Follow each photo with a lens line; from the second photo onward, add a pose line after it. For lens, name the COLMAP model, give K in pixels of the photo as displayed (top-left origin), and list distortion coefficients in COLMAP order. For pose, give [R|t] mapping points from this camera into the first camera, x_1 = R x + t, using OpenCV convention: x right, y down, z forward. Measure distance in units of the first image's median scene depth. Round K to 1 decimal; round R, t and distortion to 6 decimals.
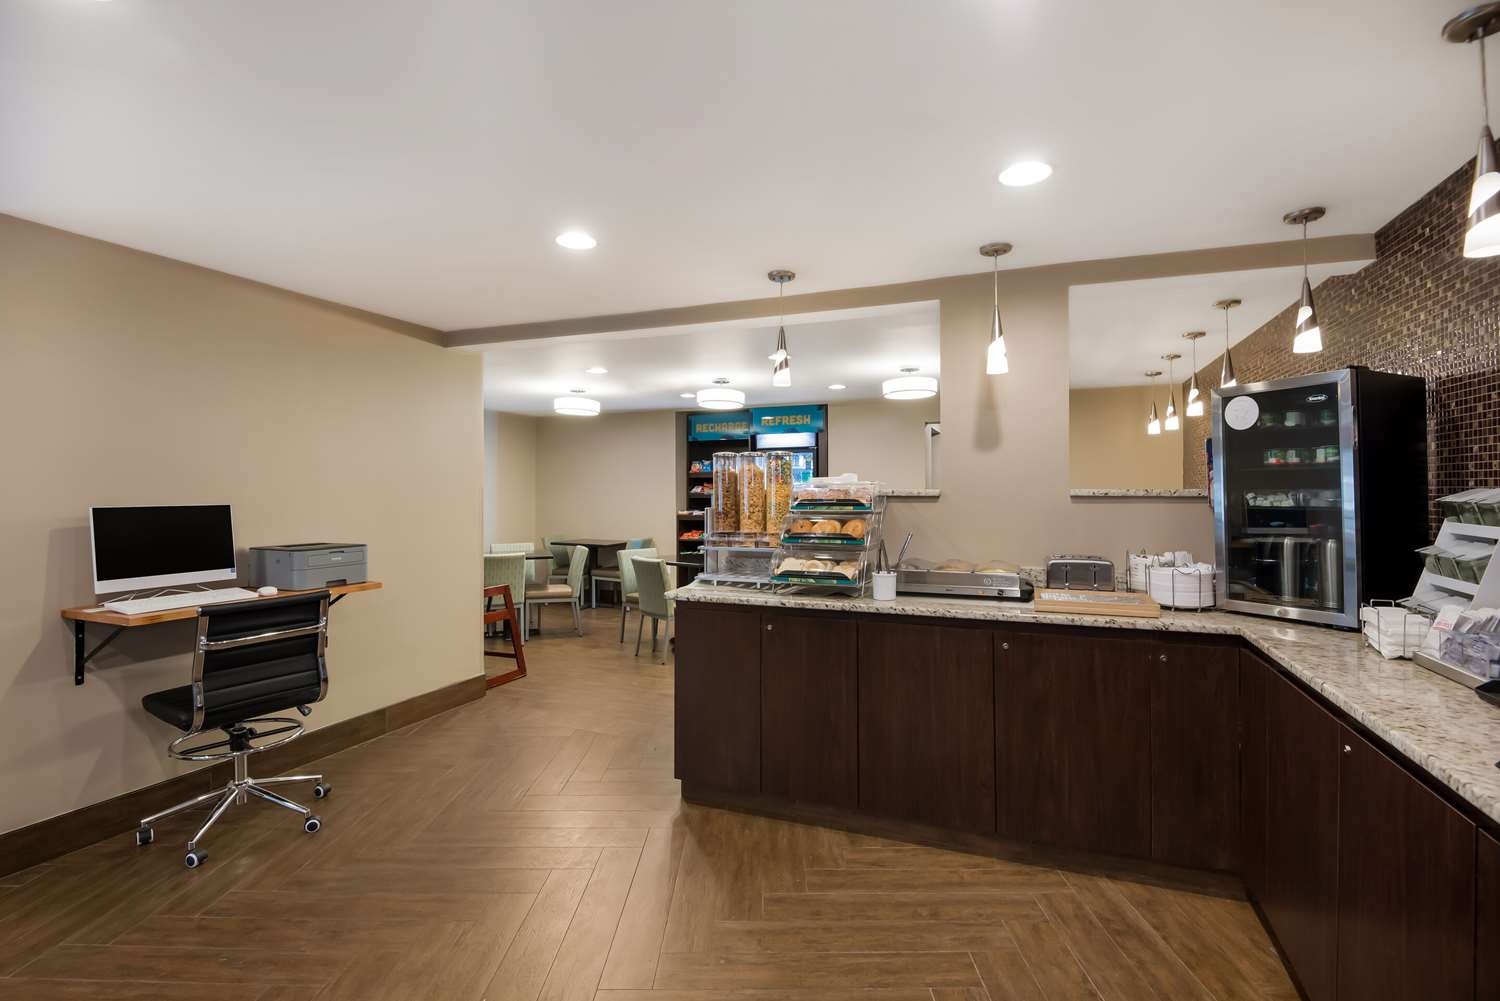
lens RADIAL K [[699.7, 0, 752.1], [0, 699.7, 491.5], [0, 0, 1]] dist [0.017742, -0.031987]
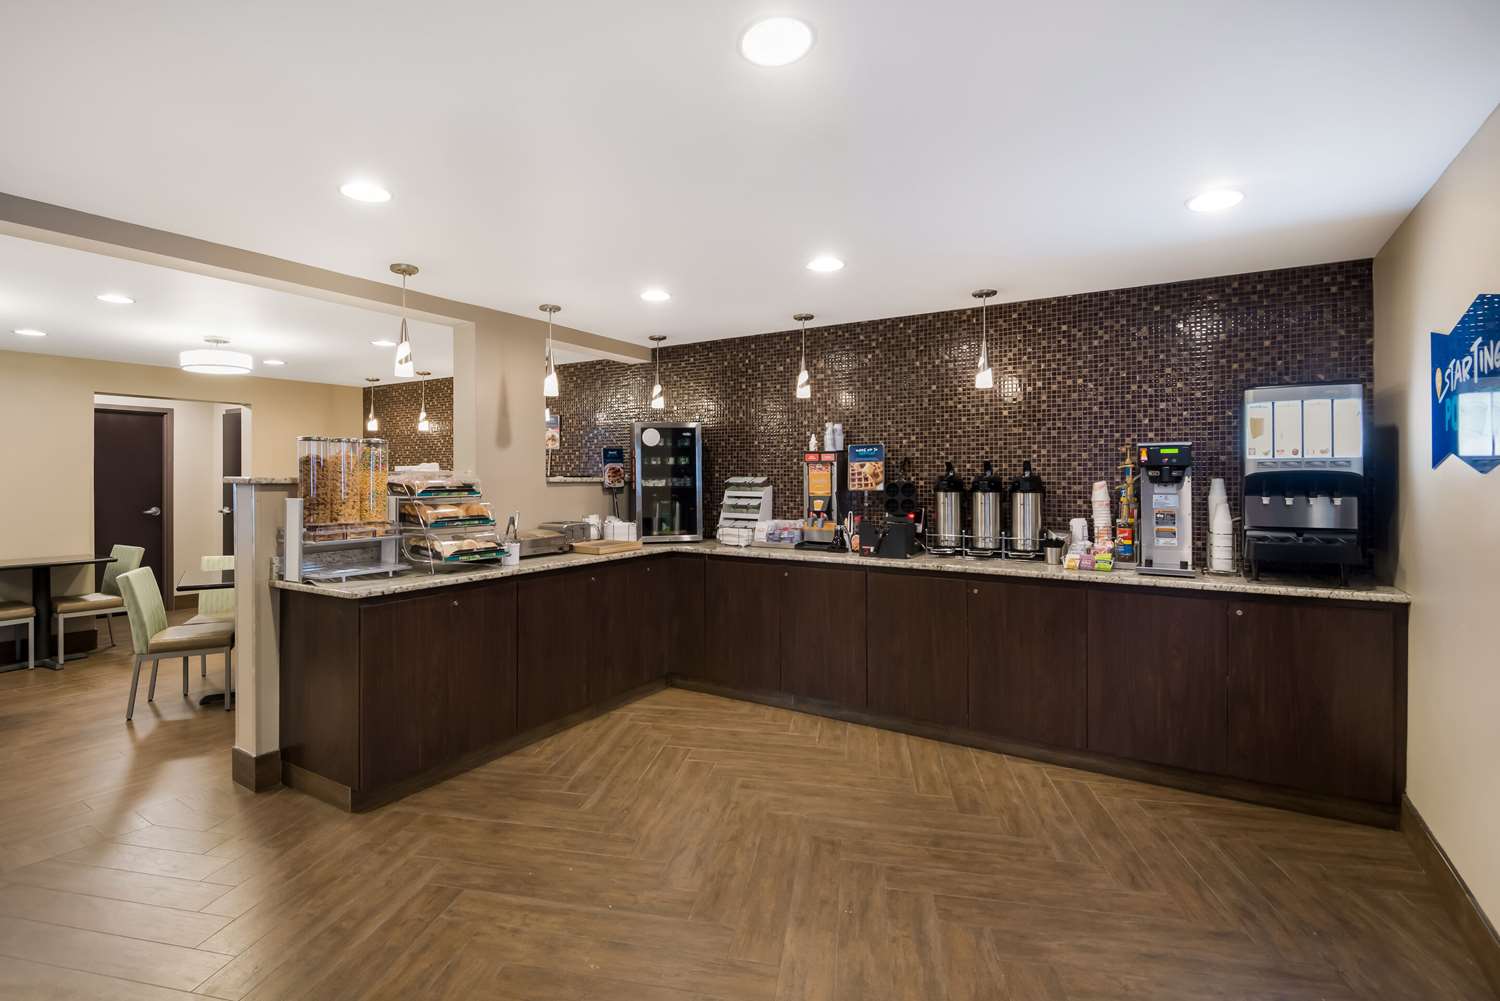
lens RADIAL K [[713.9, 0, 726.6], [0, 713.9, 477.1], [0, 0, 1]] dist [-0.020523, -0.000012]
pose [[0.183110, -0.000110, 0.983092, -1.109345], [0.005310, 0.999986, -0.000877, -0.000665], [-0.983078, 0.005380, 0.183108, 0.420610]]
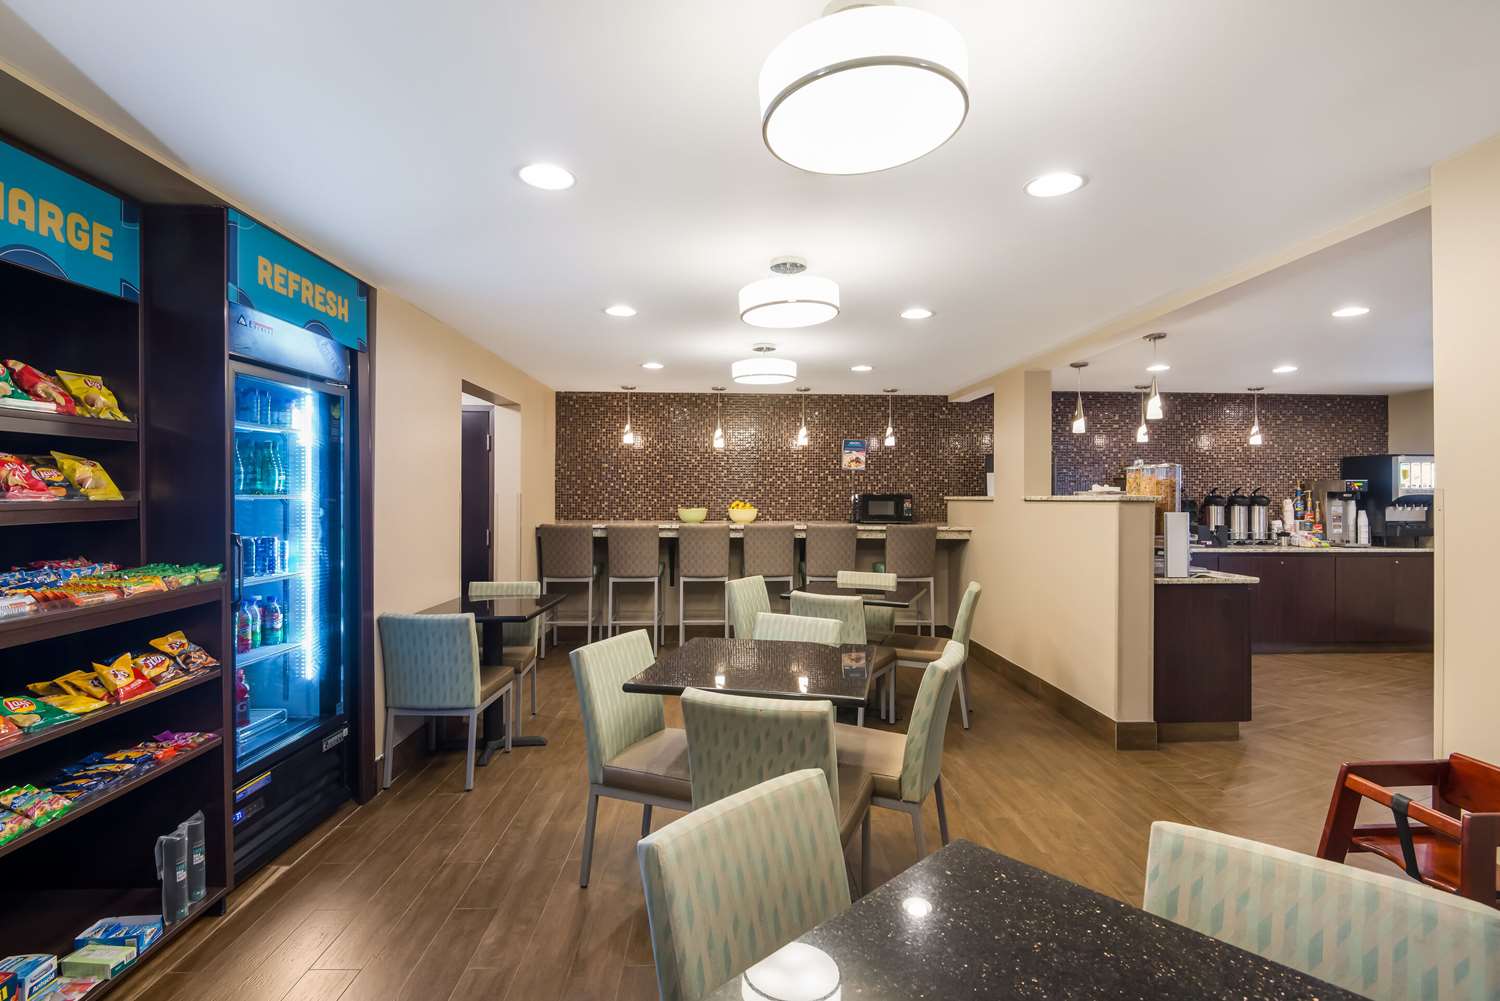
lens RADIAL K [[702.9, 0, 732.9], [0, 702.9, 500.8], [0, 0, 1]] dist [-0.042226, 0.000371]
pose [[-0.408168, -0.005646, 0.912889, -1.018261], [0.002862, 0.999968, 0.007465, -0.008371], [-0.912902, 0.005660, -0.408139, 2.791321]]
